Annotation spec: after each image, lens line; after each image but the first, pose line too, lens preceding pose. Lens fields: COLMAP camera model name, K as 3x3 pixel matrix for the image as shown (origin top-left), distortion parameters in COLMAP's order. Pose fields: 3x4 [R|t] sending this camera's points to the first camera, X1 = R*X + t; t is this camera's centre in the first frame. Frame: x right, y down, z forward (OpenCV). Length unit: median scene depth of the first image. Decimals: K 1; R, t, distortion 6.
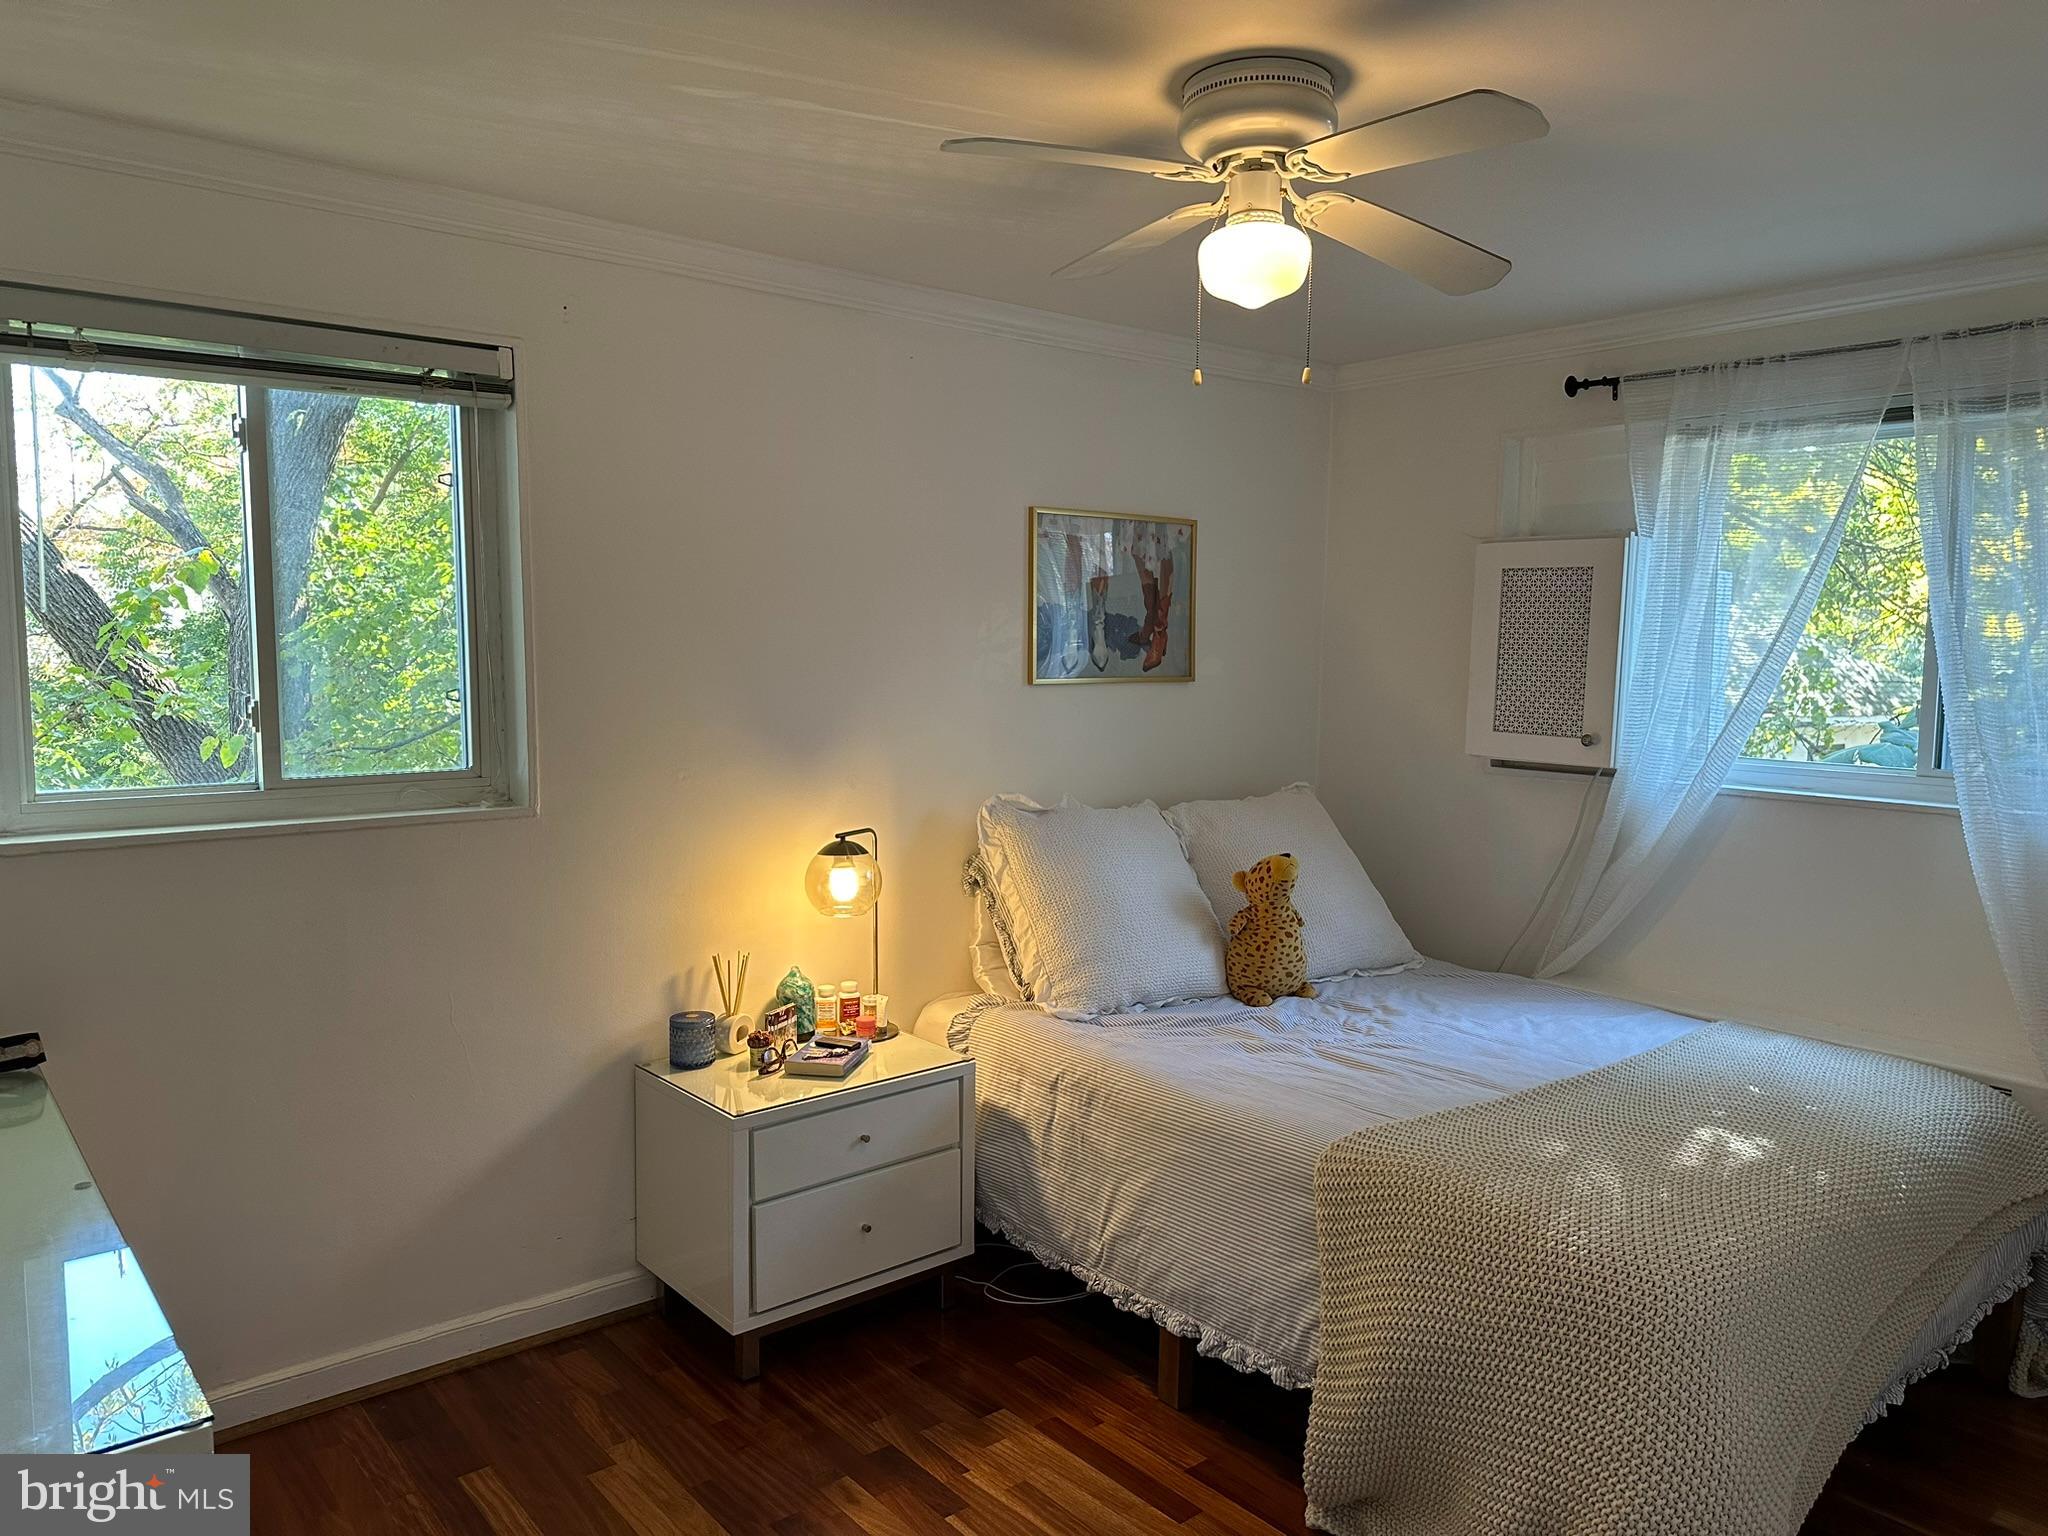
lens RADIAL K [[1414.5, 0, 1021.1], [0, 1414.5, 756.0], [0, 0, 1]] dist [0.148887, -0.203276]
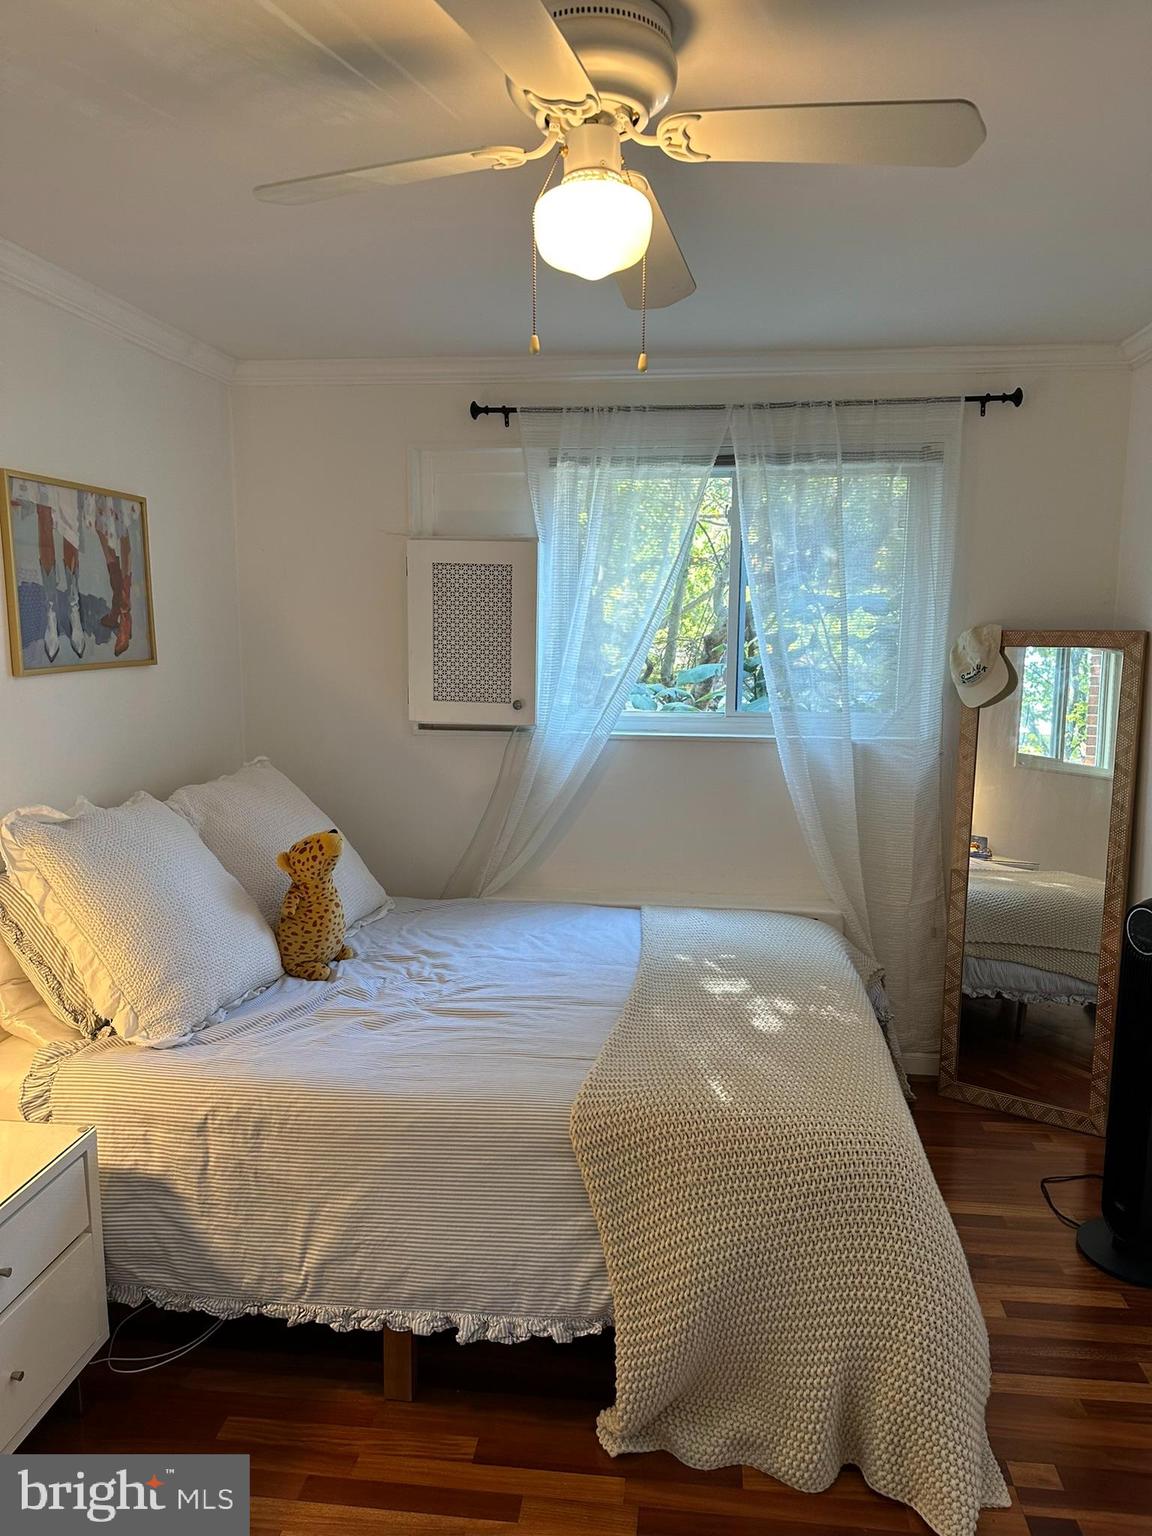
lens RADIAL K [[1042.9, 0, 584.0], [0, 1042.9, 790.5], [0, 0, 1]] dist [0.065207, -0.090175]
pose [[0.722755, -0.115846, 0.681326, -0.223780], [0.059671, 0.992630, 0.105477, -0.033834], [-0.688524, -0.035579, 0.724340, 0.349893]]
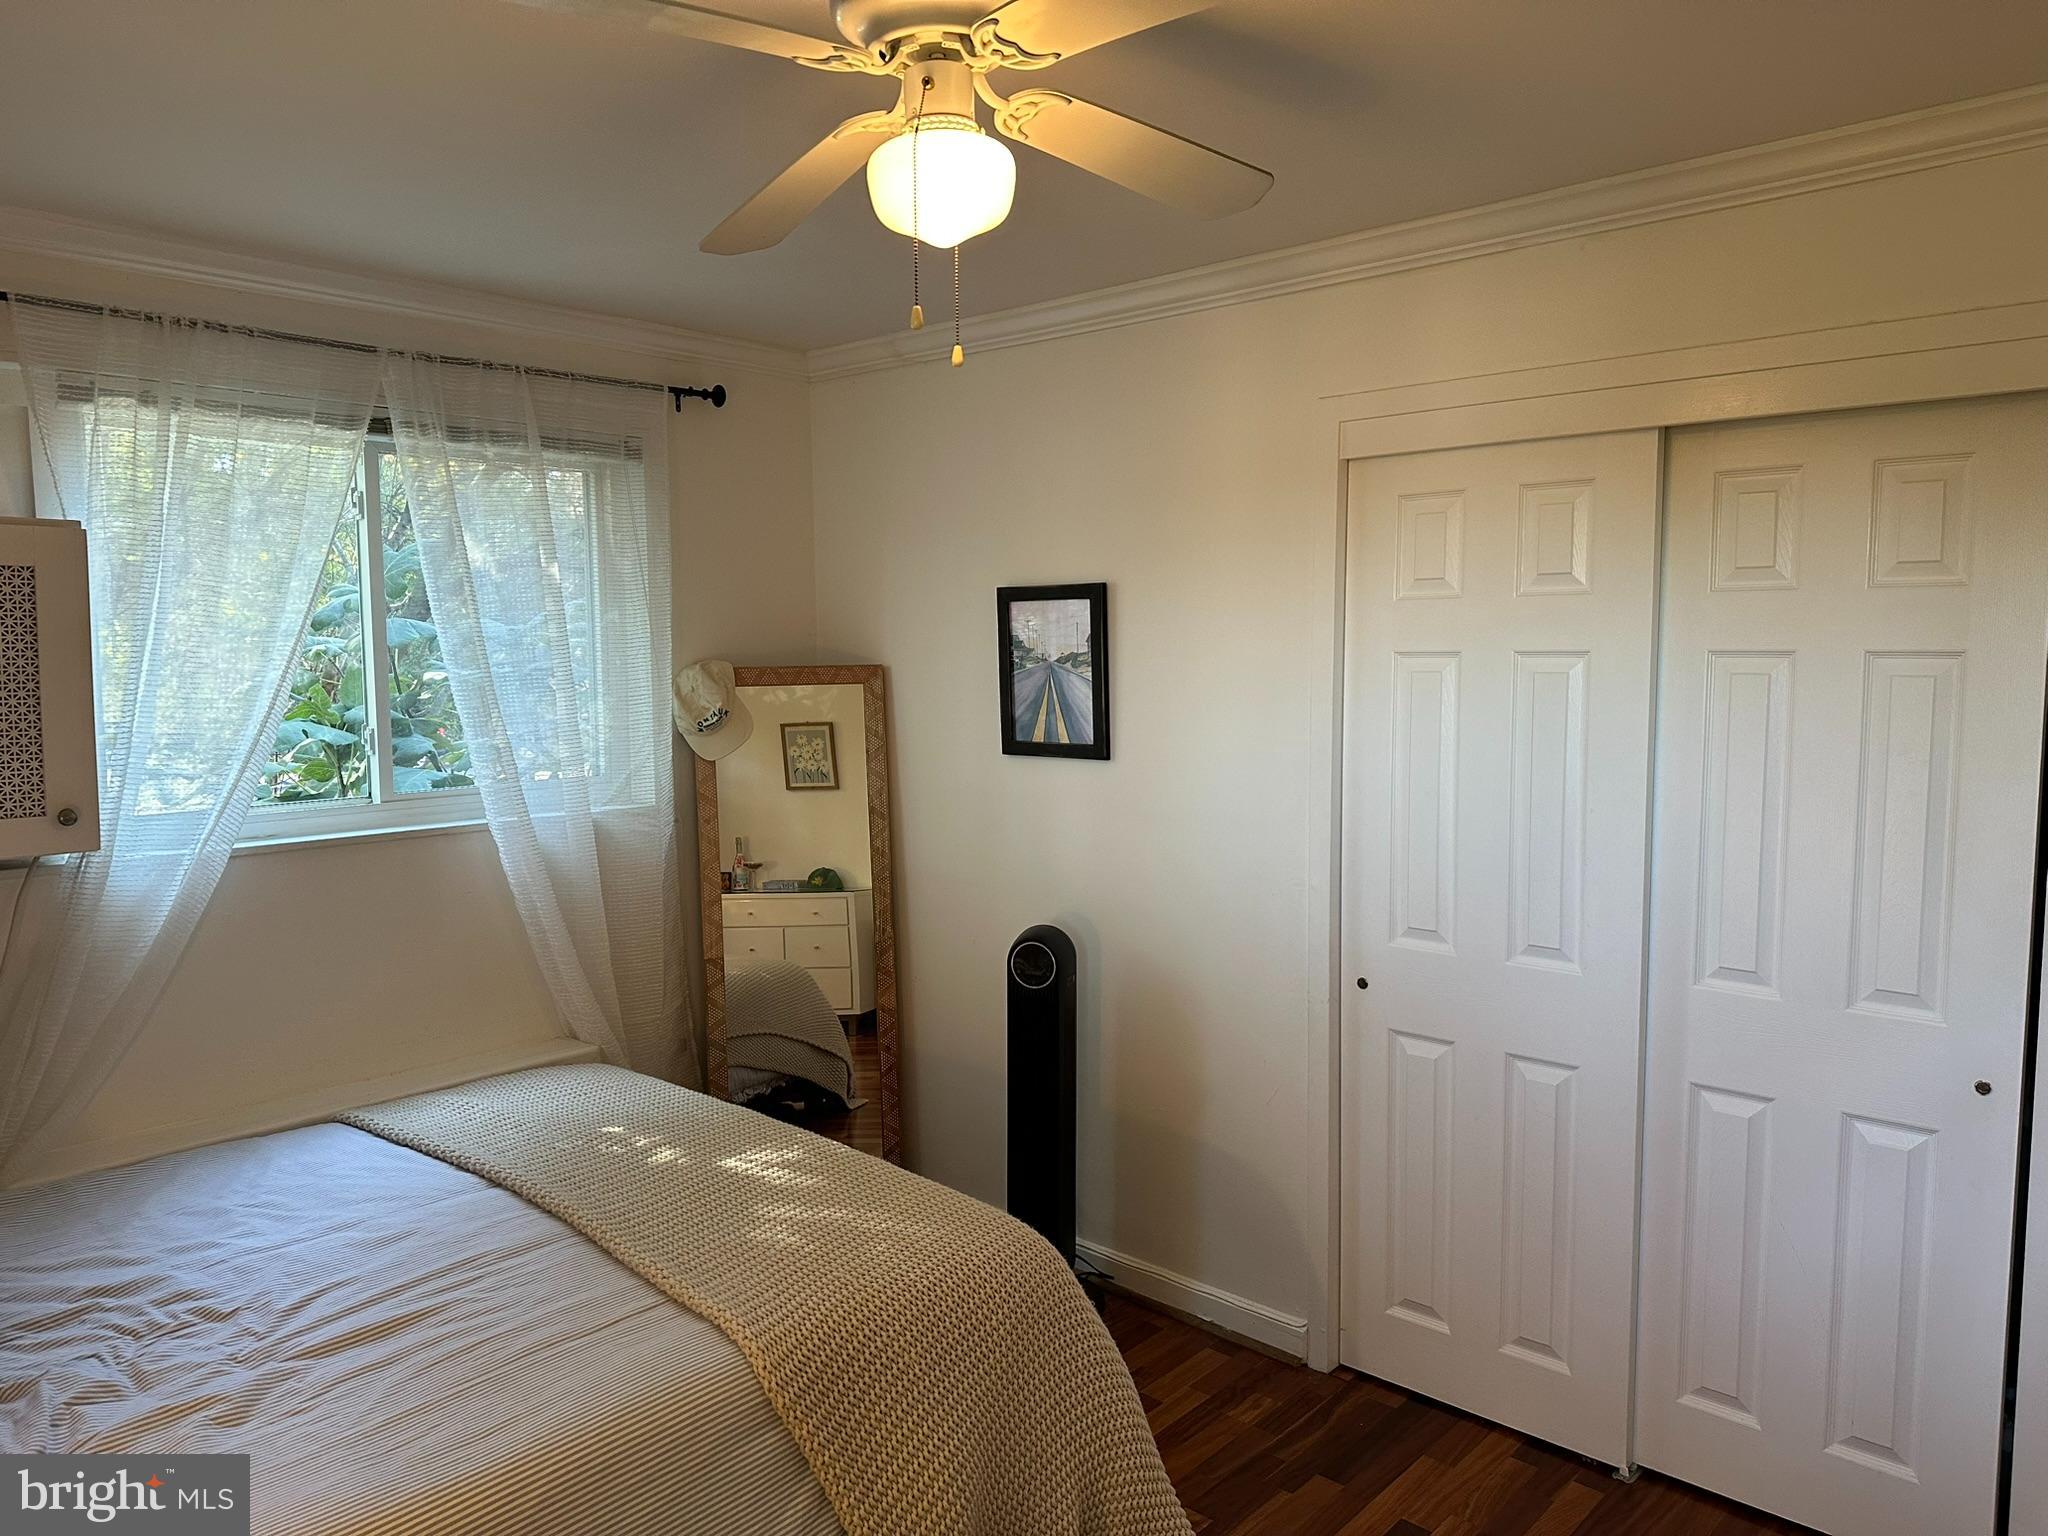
lens RADIAL K [[1443.9, 0, 1024.0], [0, 1443.9, 768.0], [0, 0, 1]] dist [0.045594, -0.060941]
pose [[-0.141865, -0.099416, 0.984881, -0.419403], [0.085017, 0.990044, 0.112183, -0.085669], [-0.986228, 0.099646, -0.132001, 0.739068]]
